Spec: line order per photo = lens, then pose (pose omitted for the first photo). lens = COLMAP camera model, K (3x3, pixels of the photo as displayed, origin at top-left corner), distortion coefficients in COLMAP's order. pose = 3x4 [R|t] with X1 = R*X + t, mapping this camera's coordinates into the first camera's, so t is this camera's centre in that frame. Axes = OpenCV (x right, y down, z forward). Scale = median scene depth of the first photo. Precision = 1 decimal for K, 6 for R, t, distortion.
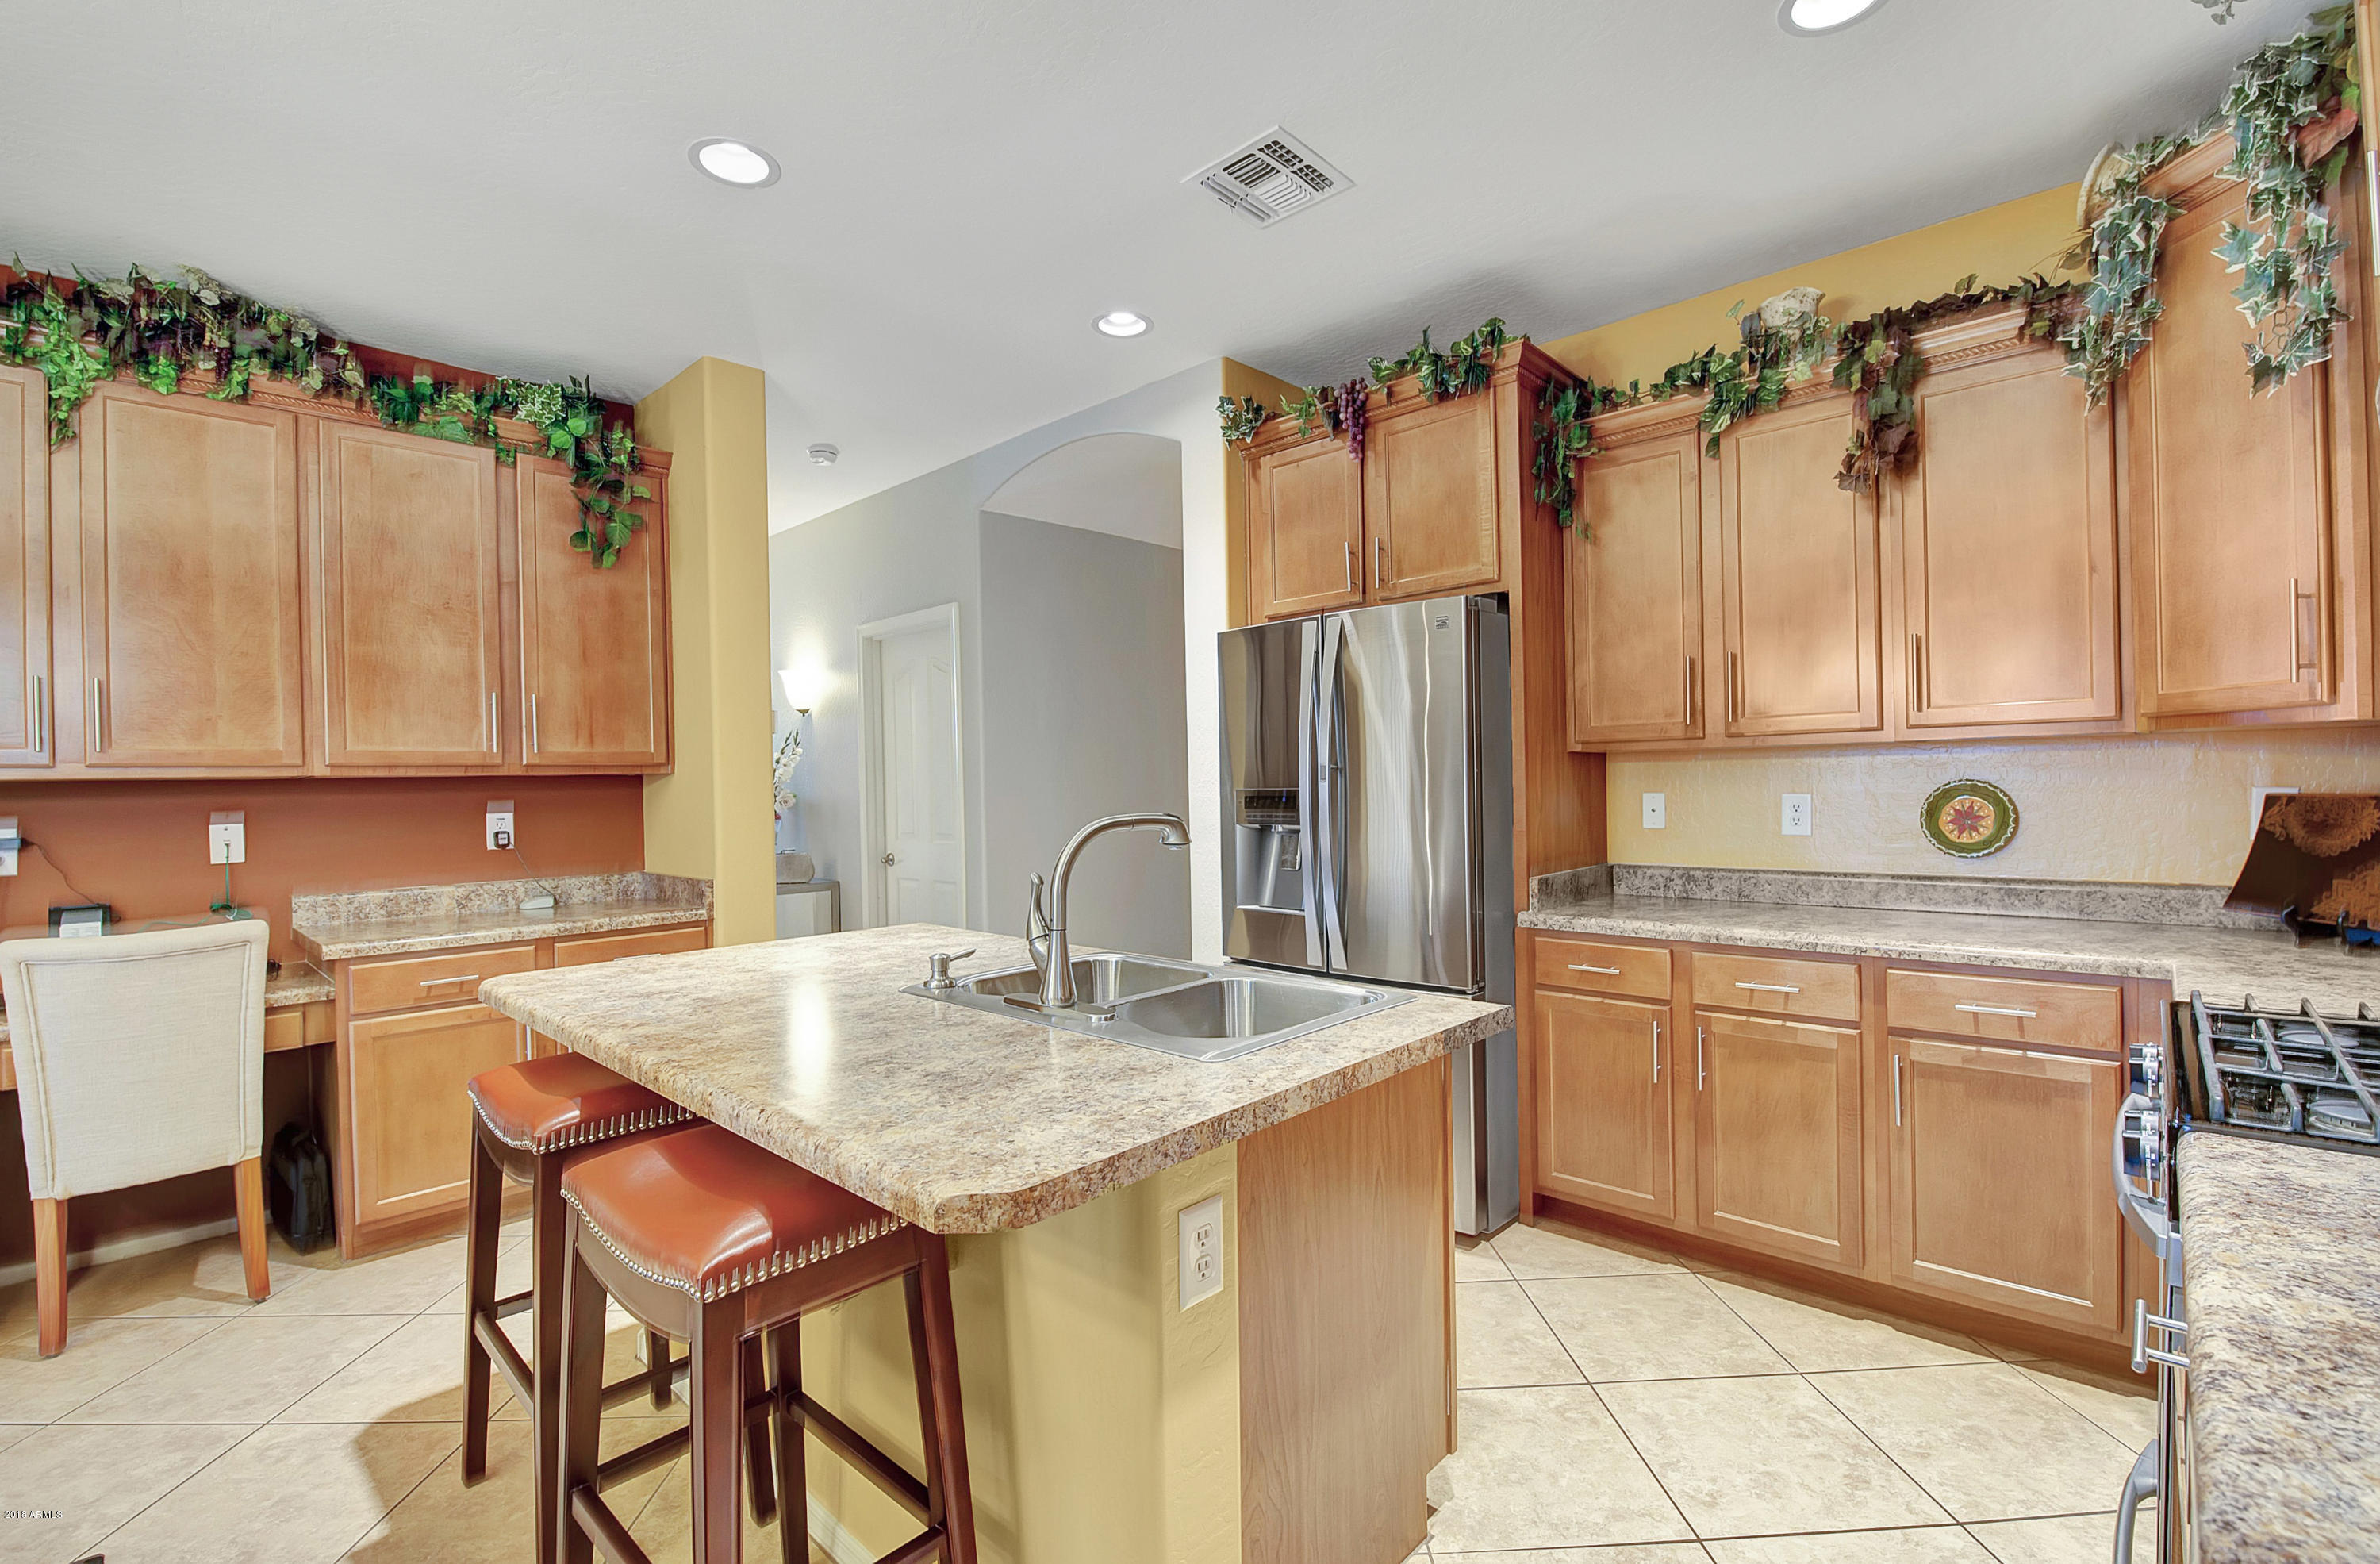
lens RADIAL K [[1041.4, 0, 1229.5], [0, 1041.4, 773.9], [0, 0, 1]] dist [-0.000742, -0.008284]
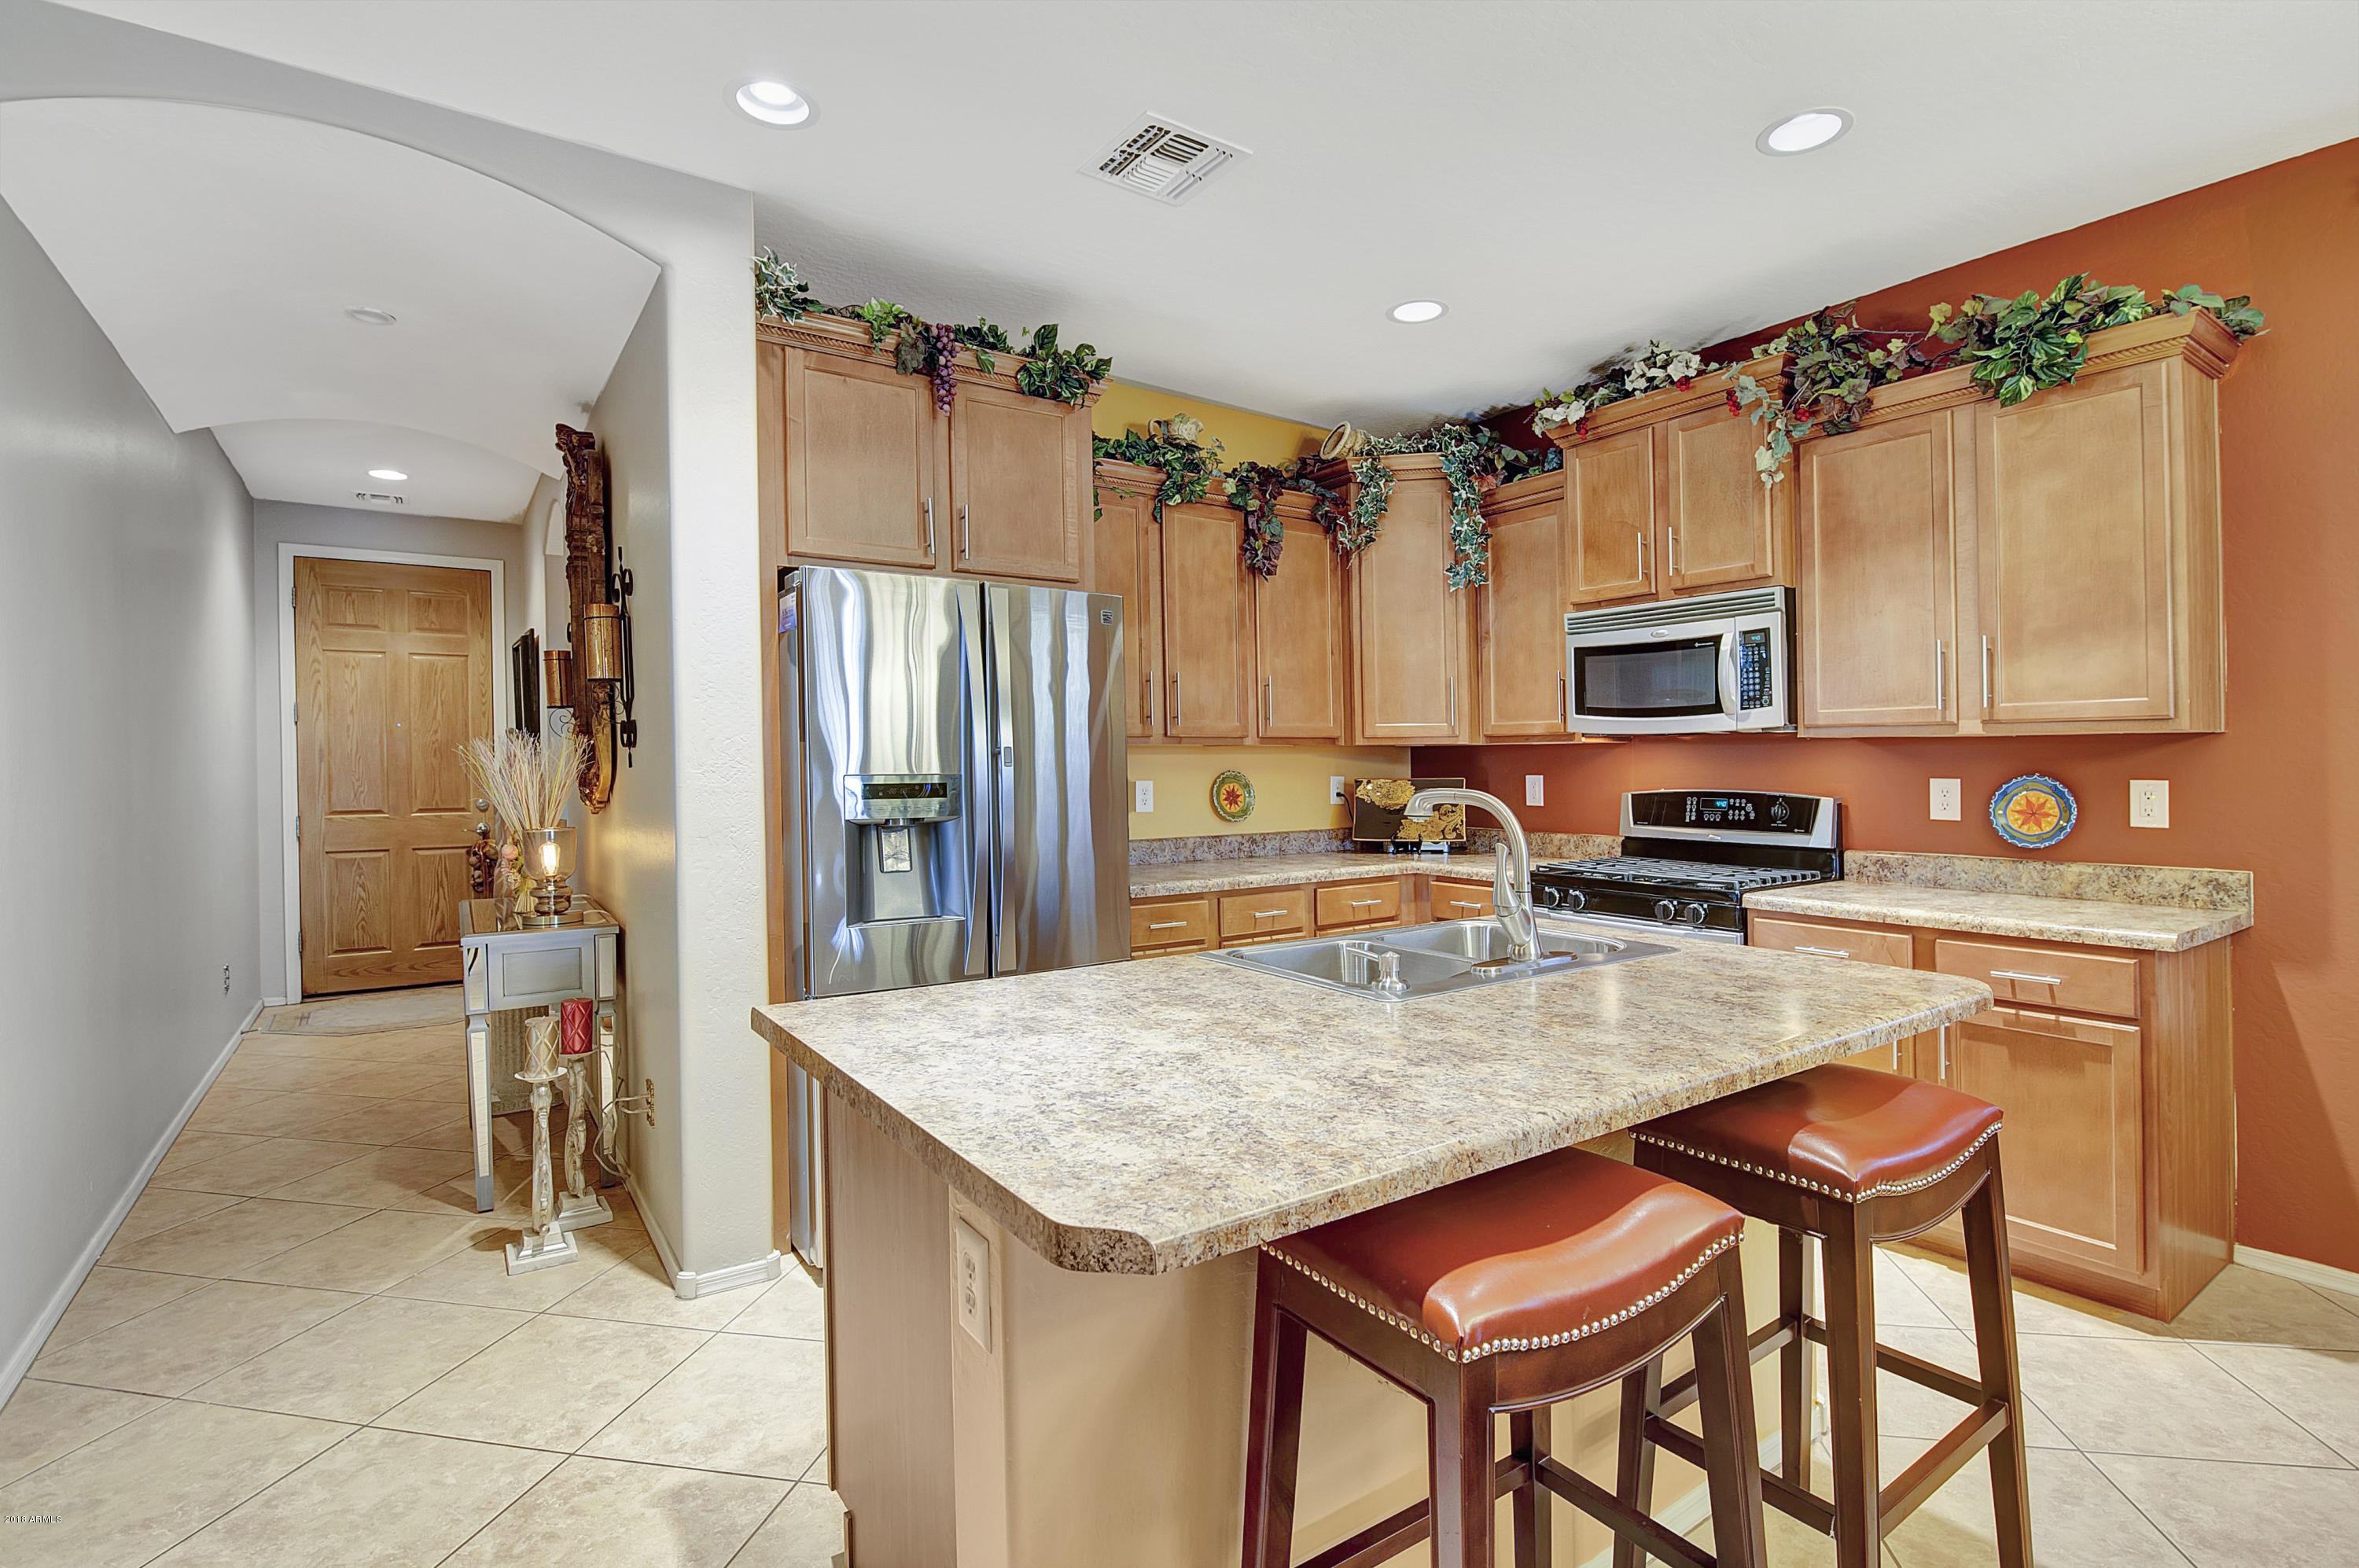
lens RADIAL K [[1066.4, 0, 1203.1], [0, 1066.4, 766.7], [0, 0, 1]] dist [-0.012860, -0.003859]
pose [[0.215090, 0.008173, 0.976560, -0.779680], [0.001229, 0.999962, -0.008640, 0.012380], [-0.976593, 0.003058, 0.215072, 0.643389]]
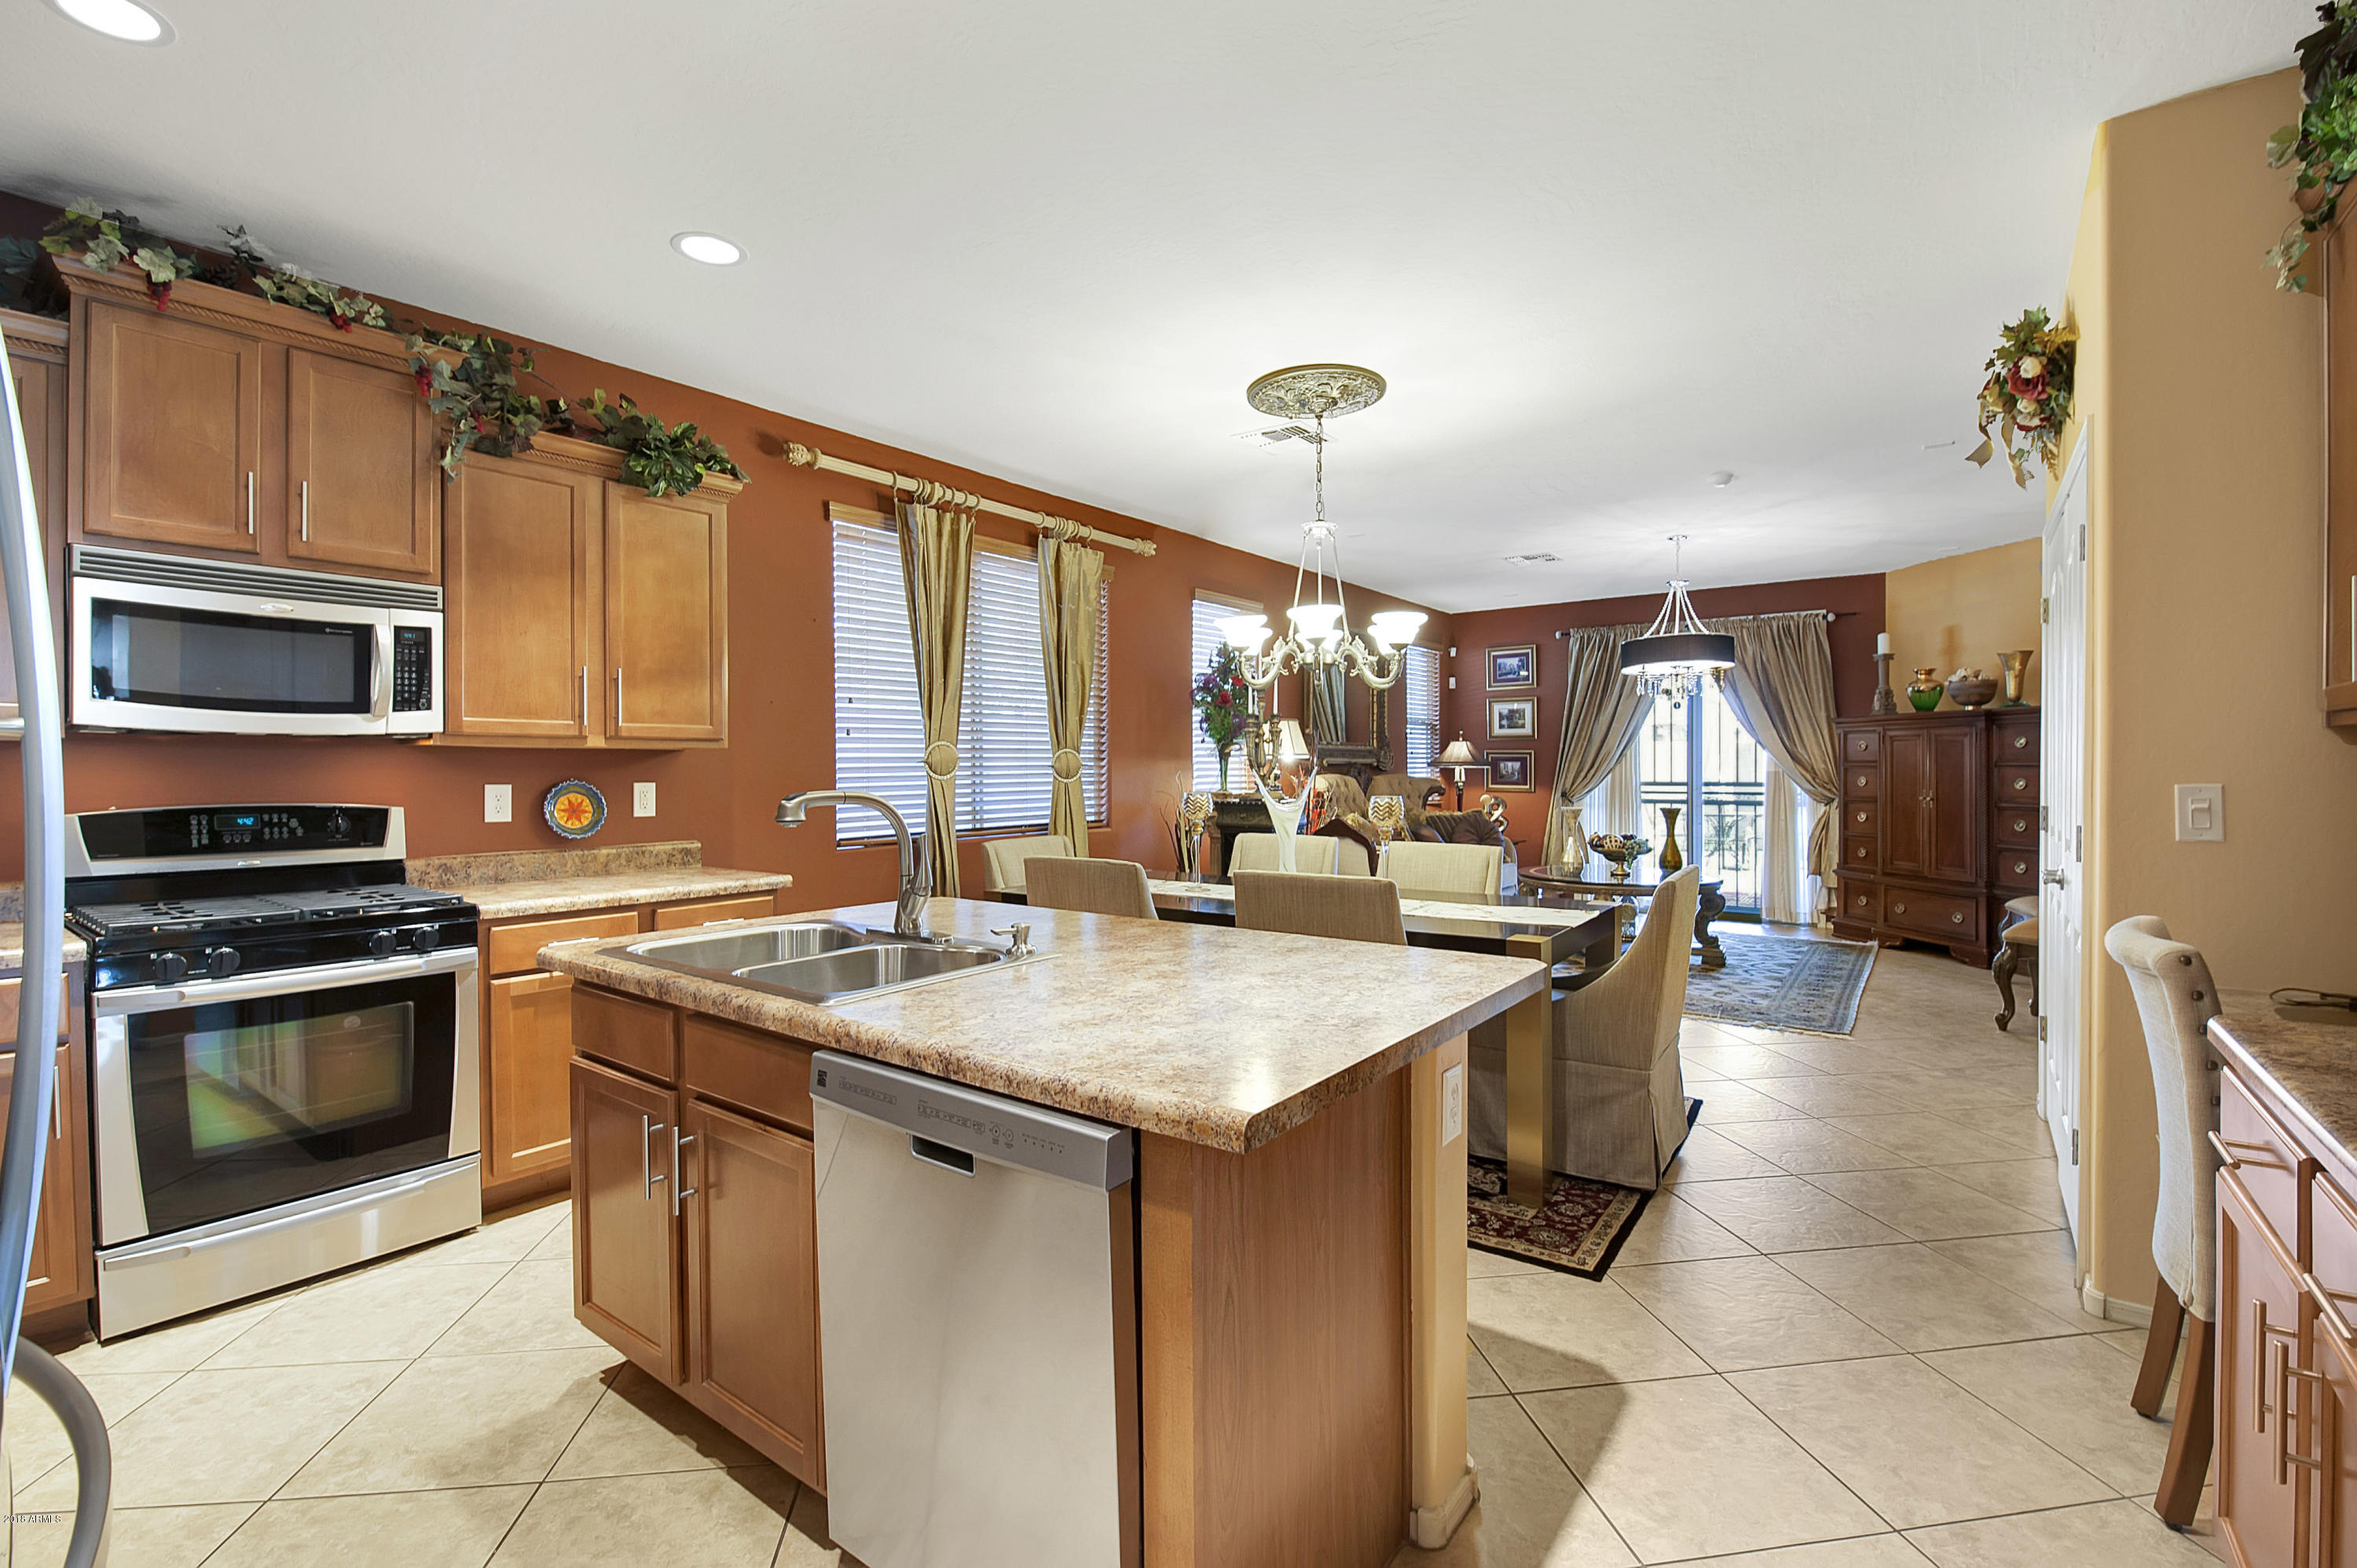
lens RADIAL K [[1031.2, 0, 1185.5], [0, 1031.2, 777.2], [0, 0, 1]] dist [-0.000742, -0.008284]
pose [[-0.996846, 0.022769, -0.076028, -0.263656], [0.022359, 0.999731, 0.006234, 0.017413], [0.076150, 0.004514, -0.997086, 1.354253]]
